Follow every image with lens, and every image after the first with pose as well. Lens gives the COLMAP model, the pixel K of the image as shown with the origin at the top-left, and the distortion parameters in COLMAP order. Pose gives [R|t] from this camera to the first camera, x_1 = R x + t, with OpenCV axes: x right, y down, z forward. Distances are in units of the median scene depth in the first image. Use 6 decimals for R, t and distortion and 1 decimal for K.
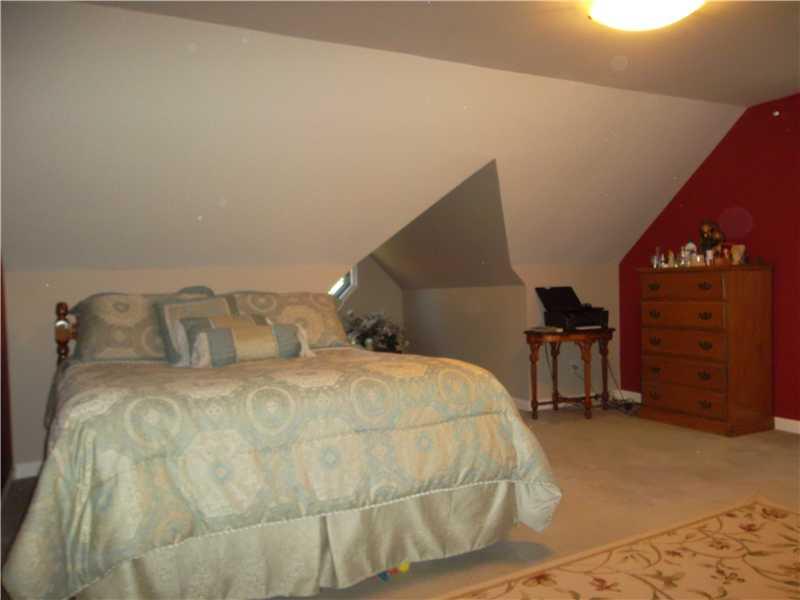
lens RADIAL K [[671.7, 0, 400.0], [0, 671.7, 300.0], [0, 0, 1]] dist [0.010125, 0.009560]
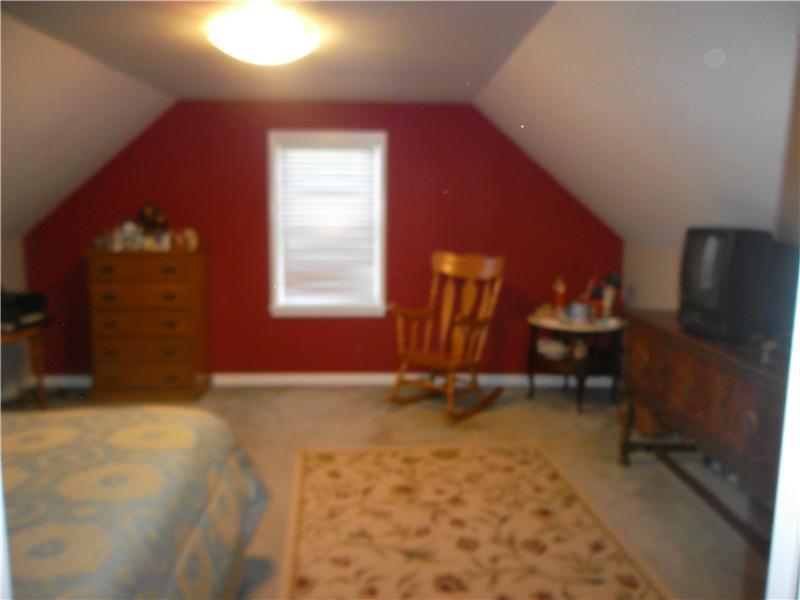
lens RADIAL K [[671.7, 0, 400.0], [0, 671.7, 300.0], [0, 0, 1]] dist [0.010125, 0.009560]
pose [[0.425012, -0.108510, 0.898660, -0.354411], [0.009468, 0.993267, 0.115456, -0.092600], [-0.905138, -0.040562, 0.423178, 0.218983]]
